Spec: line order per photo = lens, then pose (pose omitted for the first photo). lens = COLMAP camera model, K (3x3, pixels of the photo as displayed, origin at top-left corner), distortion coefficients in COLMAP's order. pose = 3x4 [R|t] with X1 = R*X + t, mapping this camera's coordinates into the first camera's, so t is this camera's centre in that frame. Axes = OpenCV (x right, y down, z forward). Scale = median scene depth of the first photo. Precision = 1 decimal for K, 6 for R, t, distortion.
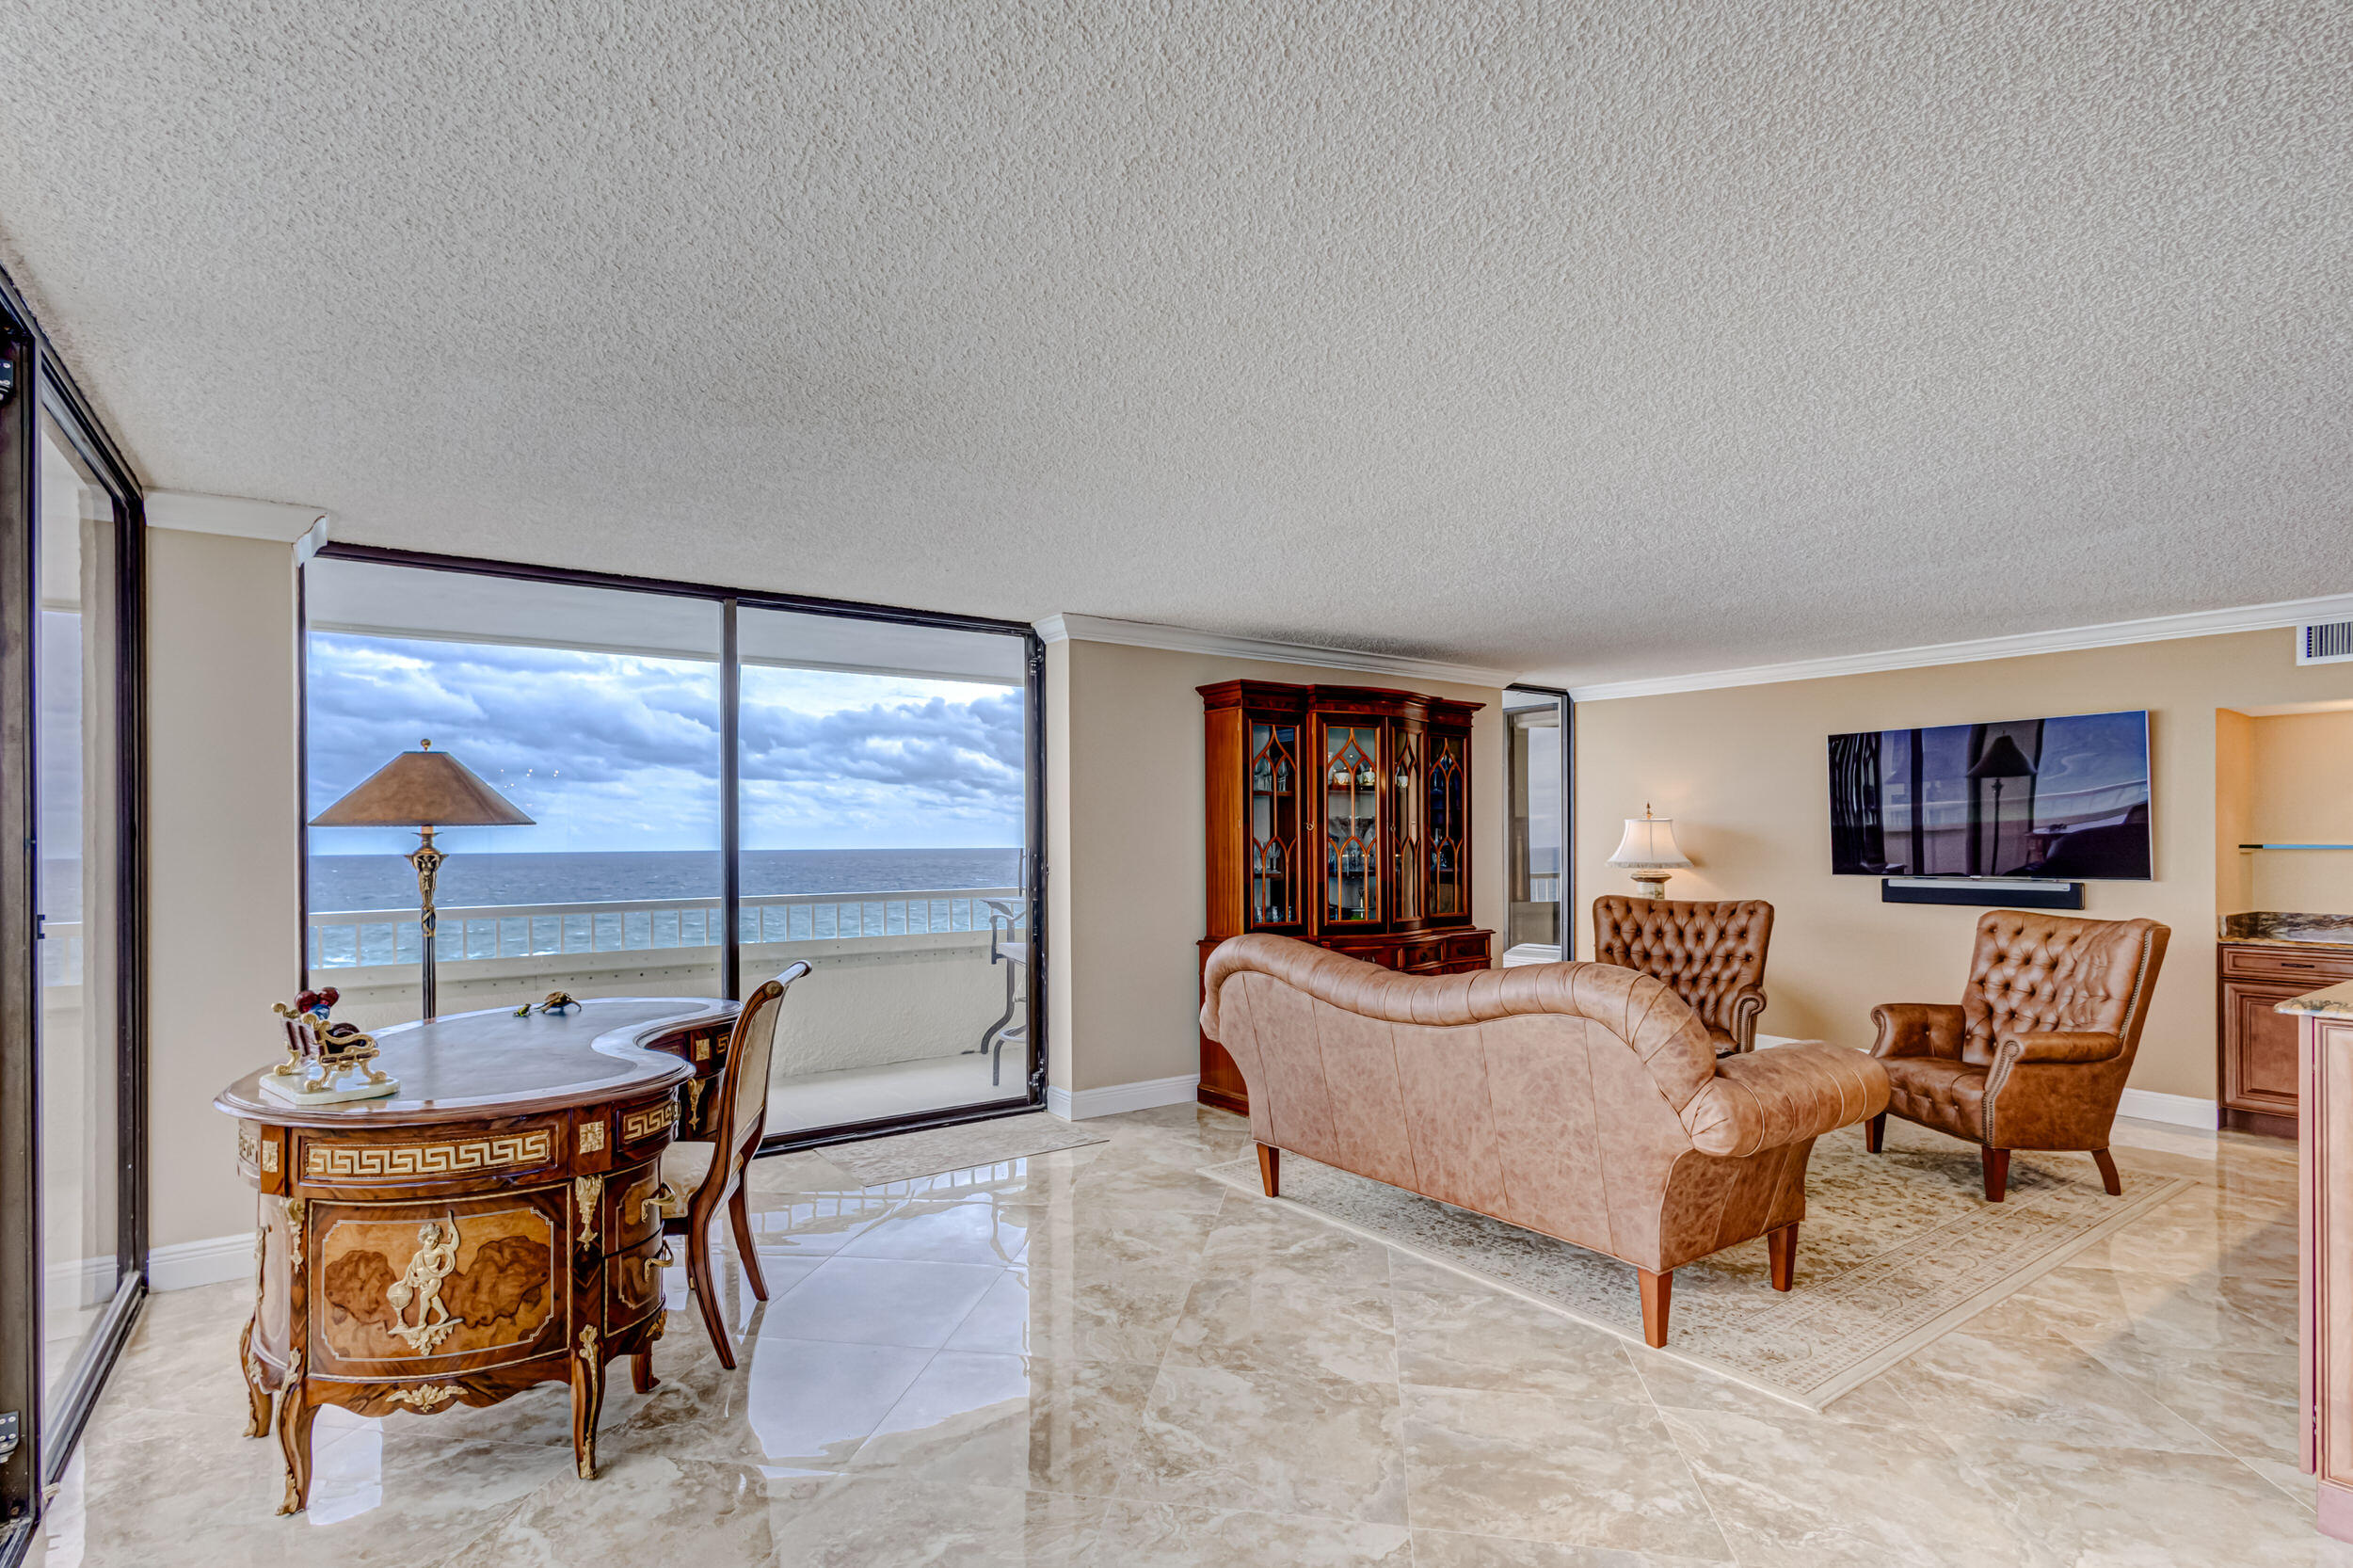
lens RADIAL K [[1136.1, 0, 1162.0], [0, 1136.1, 830.6], [0, 0, 1]] dist [0.009541, -0.000674]
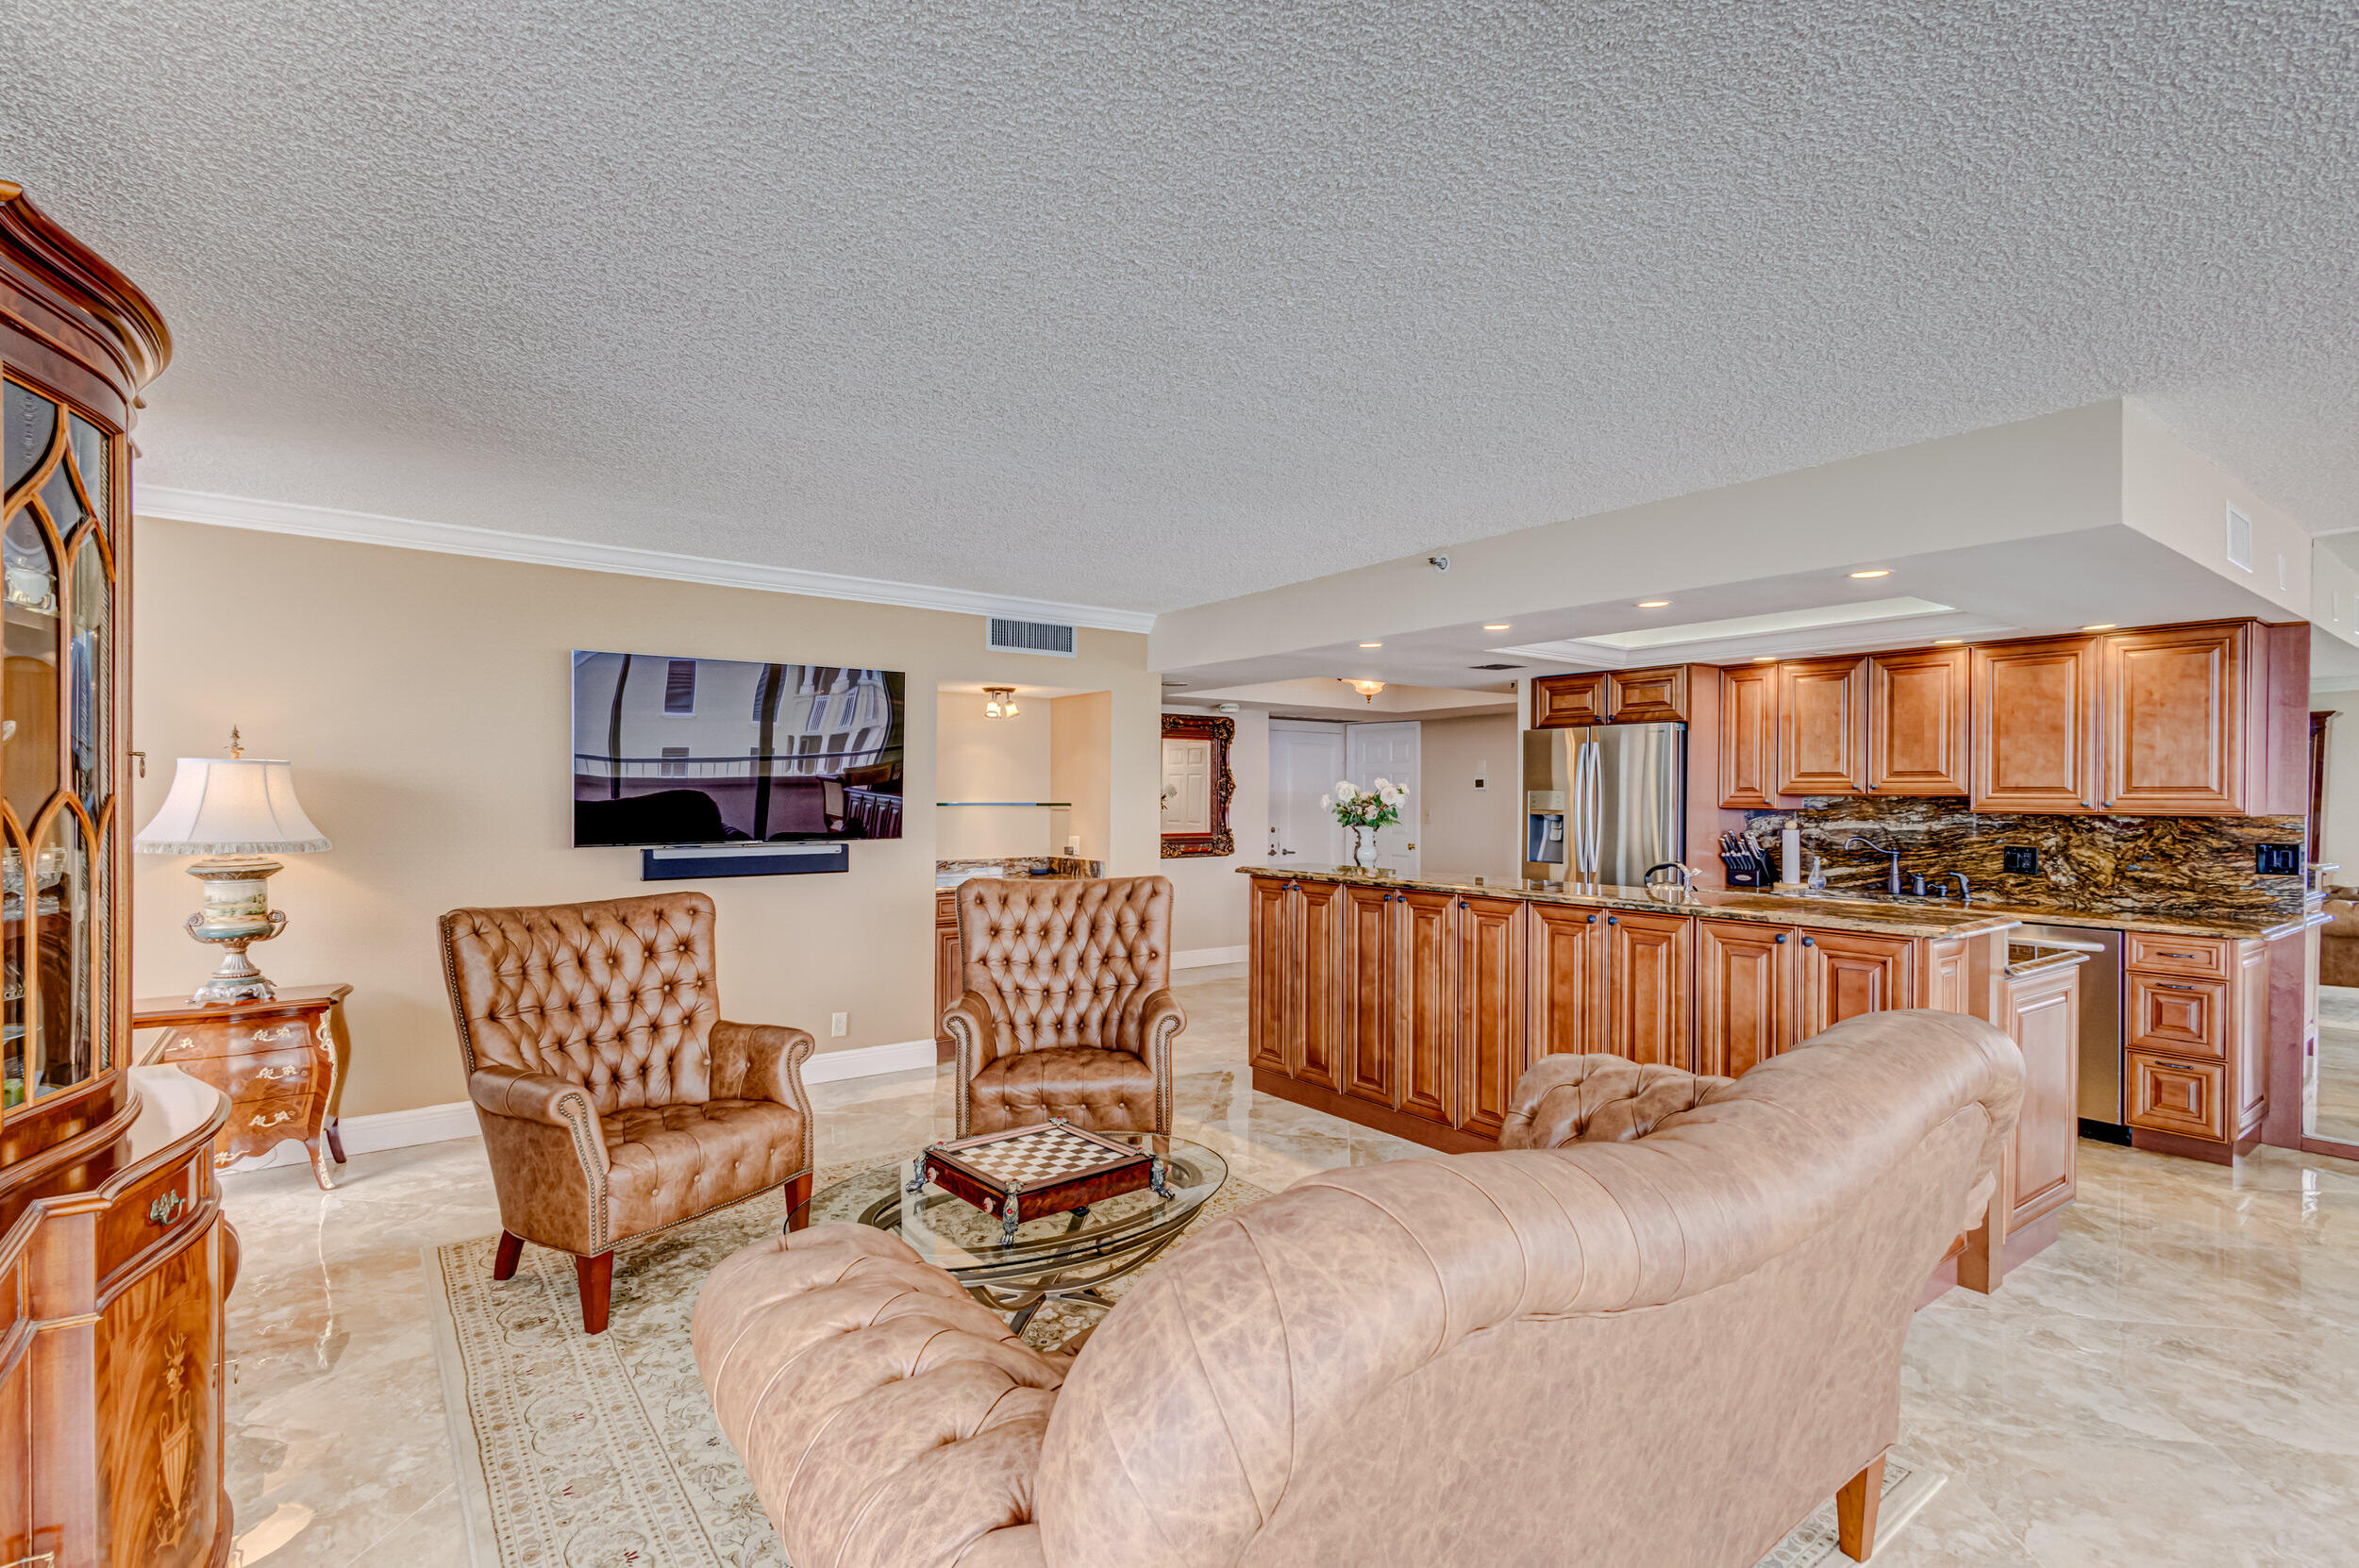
lens RADIAL K [[1101.4, 0, 1146.1], [0, 1101.4, 795.3], [0, 0, 1]] dist [0.010835, -0.002967]
pose [[-0.019425, -0.000542, 0.999811, -0.128447], [-0.013786, 0.999905, 0.000274, 0.001344], [-0.999716, -0.013778, -0.019430, 0.803333]]
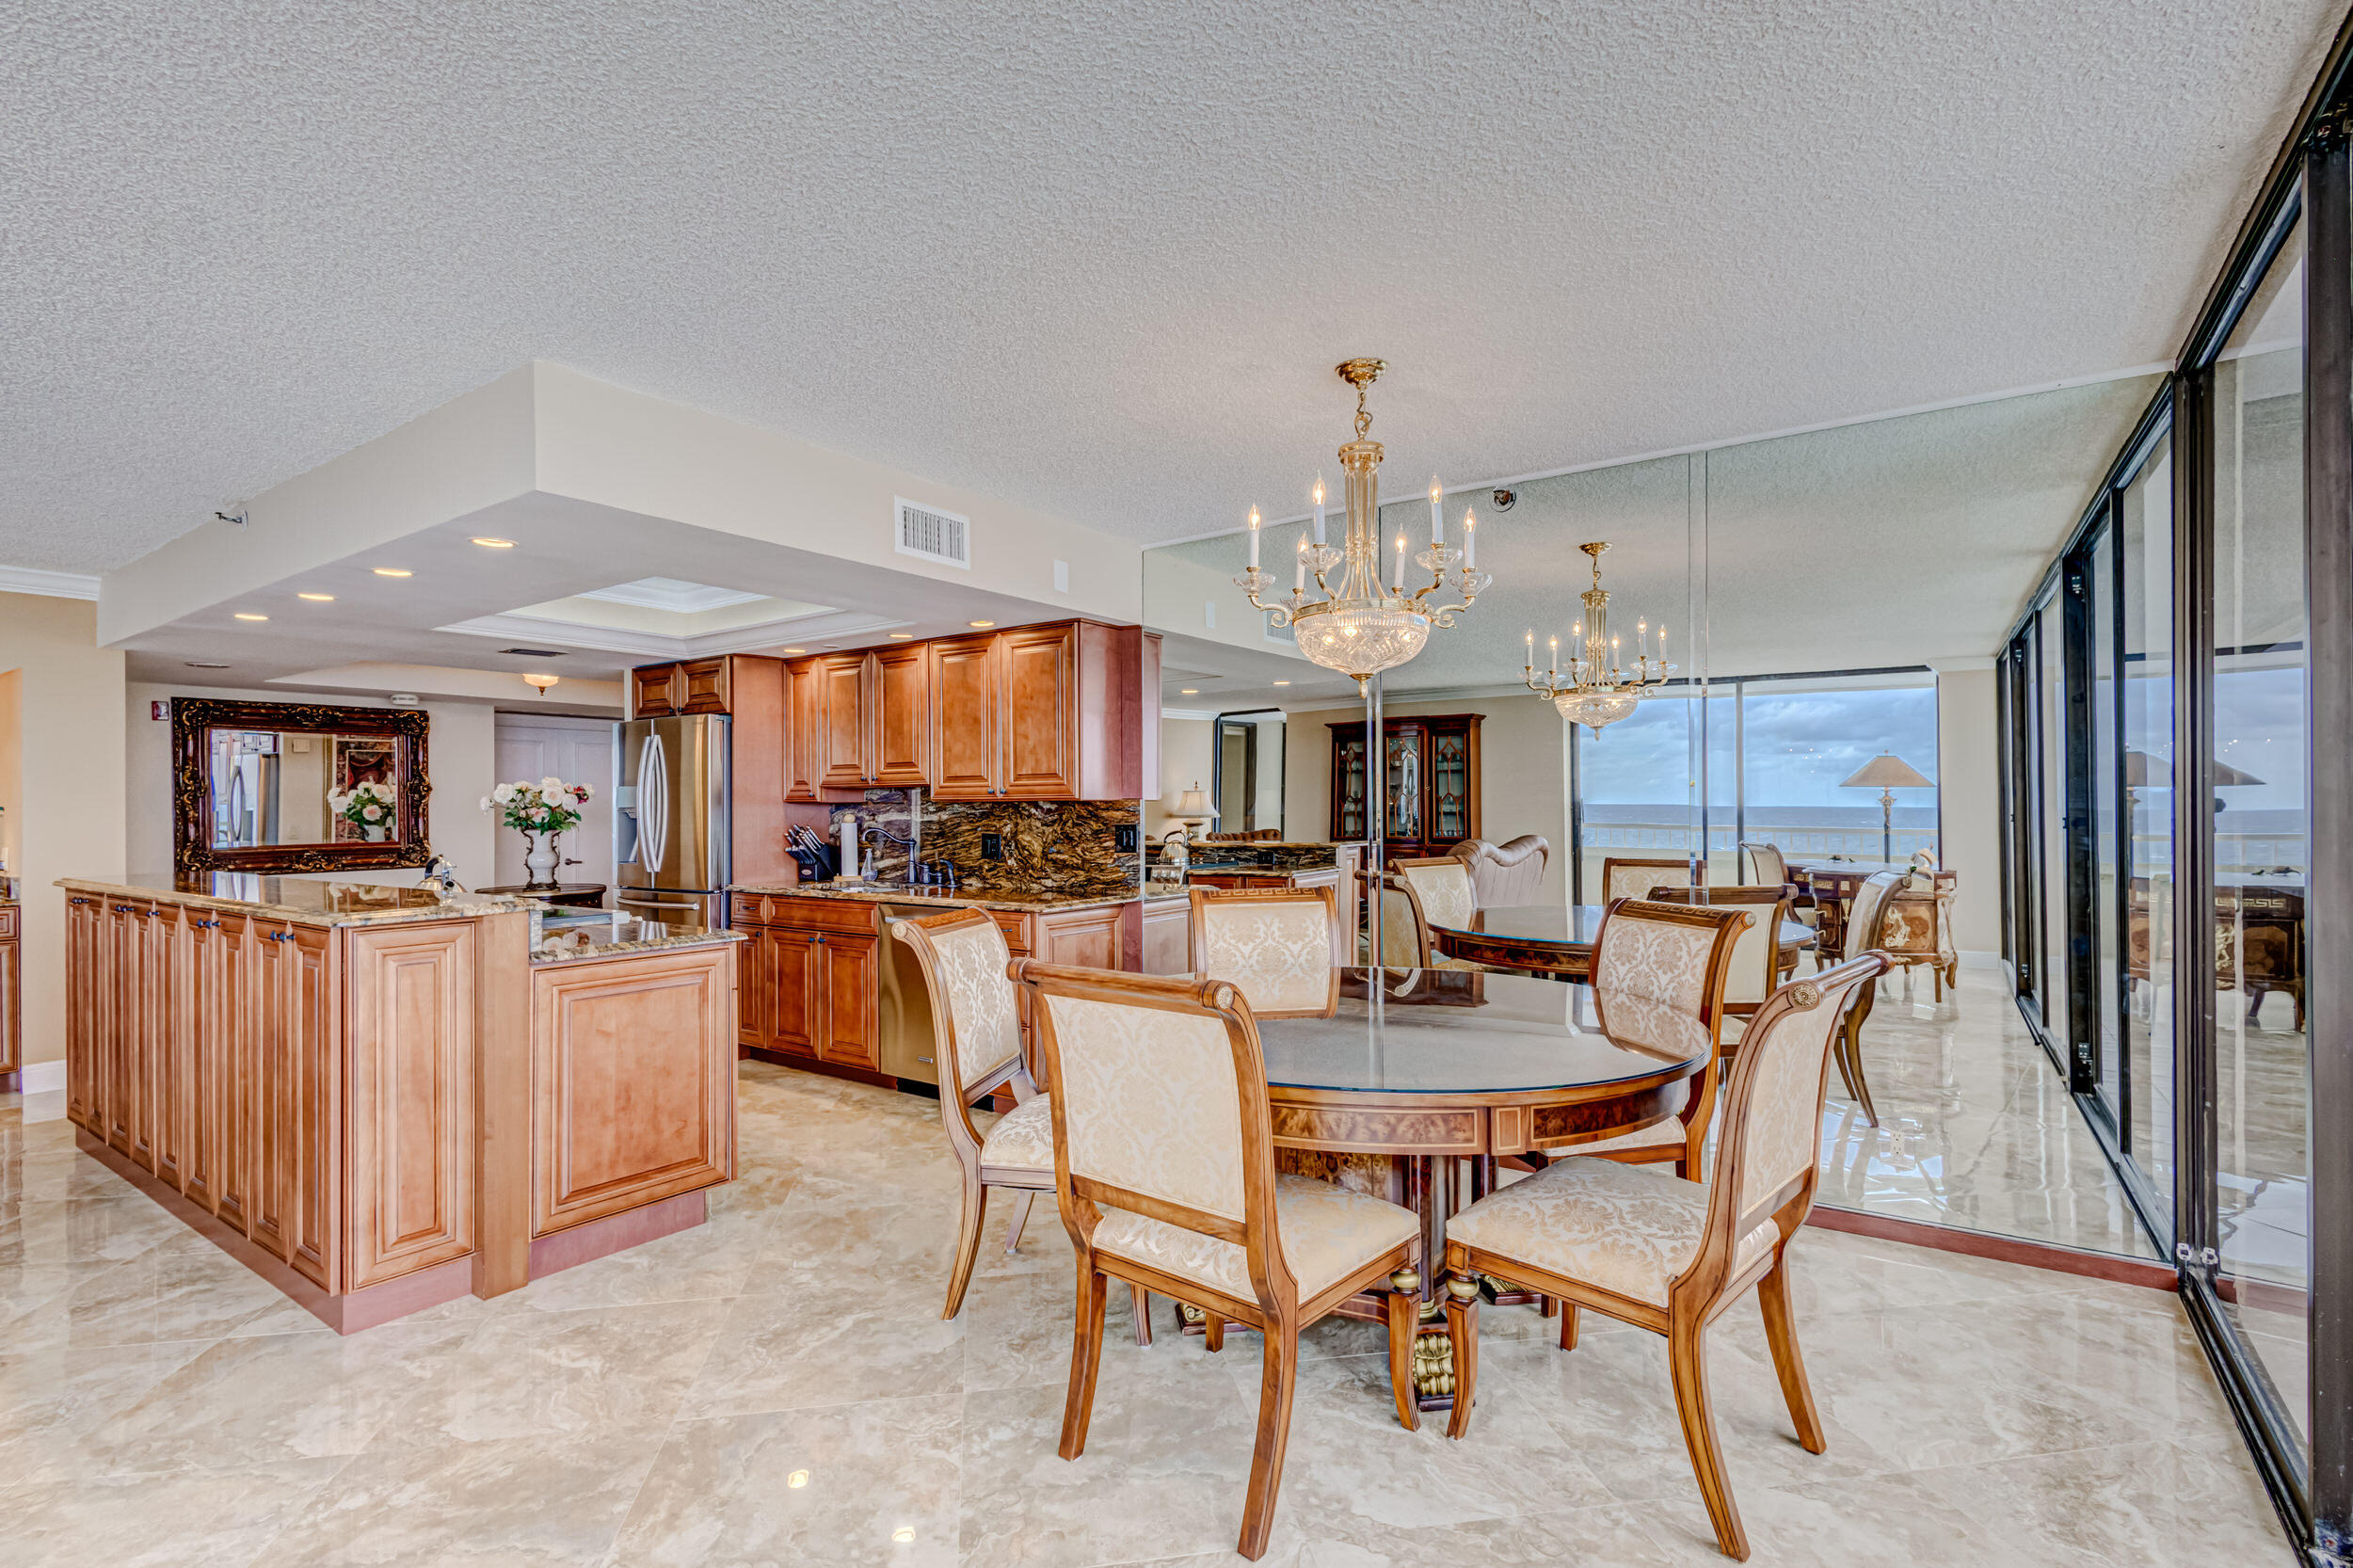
lens RADIAL K [[1098.7, 0, 1163.1], [0, 1098.7, 803.1], [0, 0, 1]] dist [0.010835, -0.002967]
pose [[-0.332170, 0.004541, 0.943209, -0.184305], [-0.000267, 0.999988, -0.004909, 0.012417], [-0.943220, -0.001882, -0.332165, 0.224461]]
